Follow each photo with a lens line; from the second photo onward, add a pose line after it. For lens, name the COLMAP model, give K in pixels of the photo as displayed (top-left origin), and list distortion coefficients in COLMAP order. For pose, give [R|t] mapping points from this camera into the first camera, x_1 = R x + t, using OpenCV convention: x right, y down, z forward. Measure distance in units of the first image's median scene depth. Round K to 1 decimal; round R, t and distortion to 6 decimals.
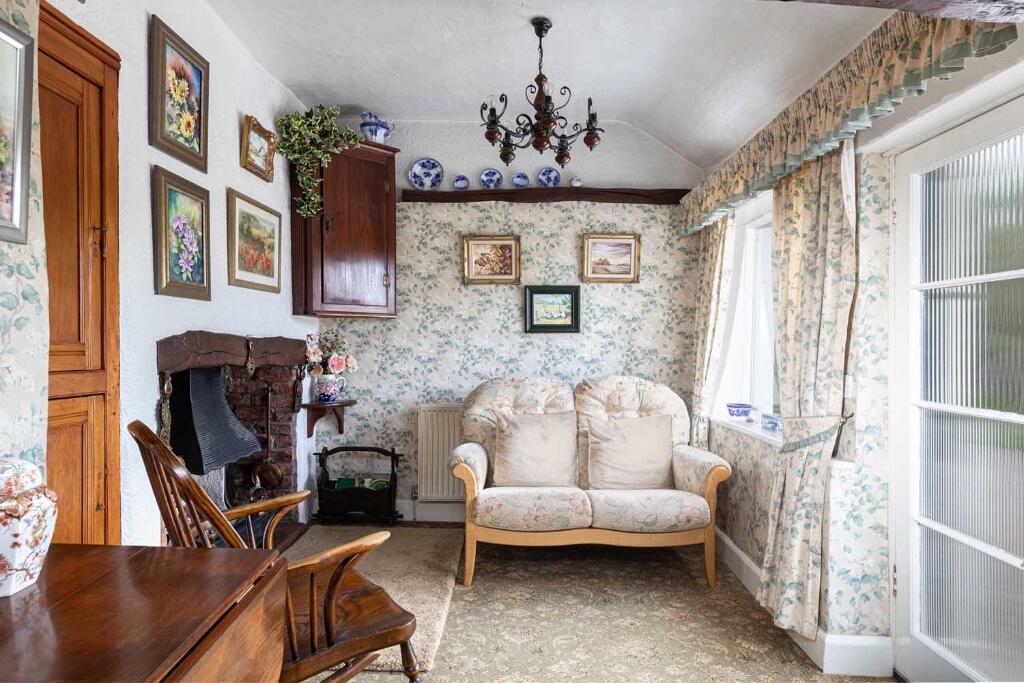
lens RADIAL K [[608.9, 0, 513.3], [0, 608.9, 330.8], [0, 0, 1]] dist [0.013777, -0.000638]
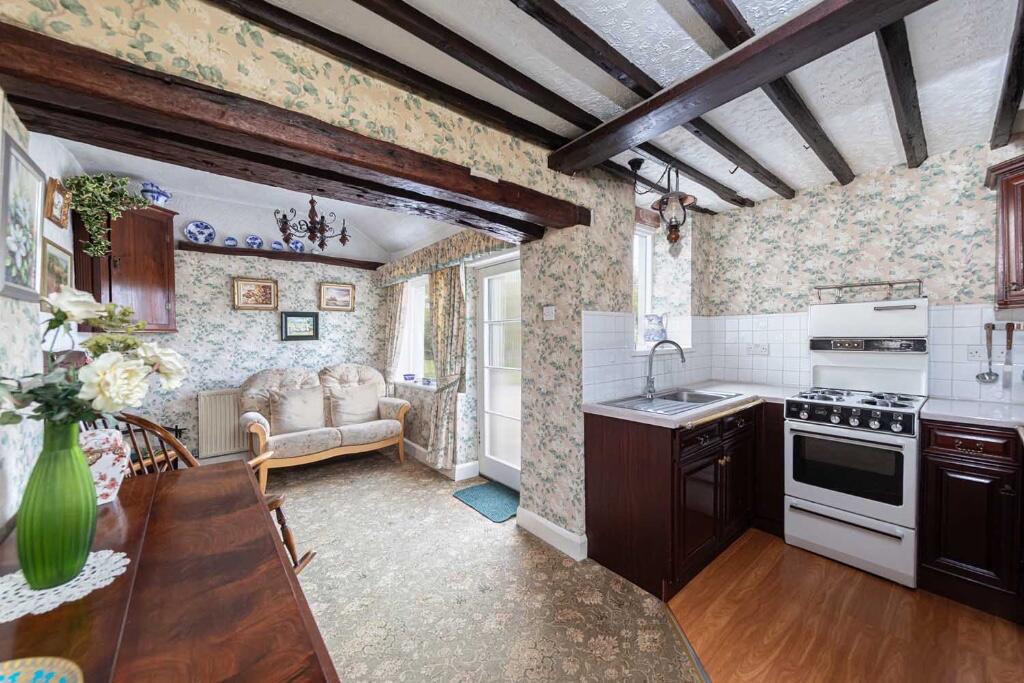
lens RADIAL K [[377.0, 0, 513.9], [0, 377.0, 338.0], [0, 0, 1]] dist [0.001121, 0.000059]
pose [[0.767797, -0.018745, 0.640419, -0.168768], [0.008146, 0.999777, 0.019497, -0.021197], [-0.640641, -0.009753, 0.767779, -0.184794]]
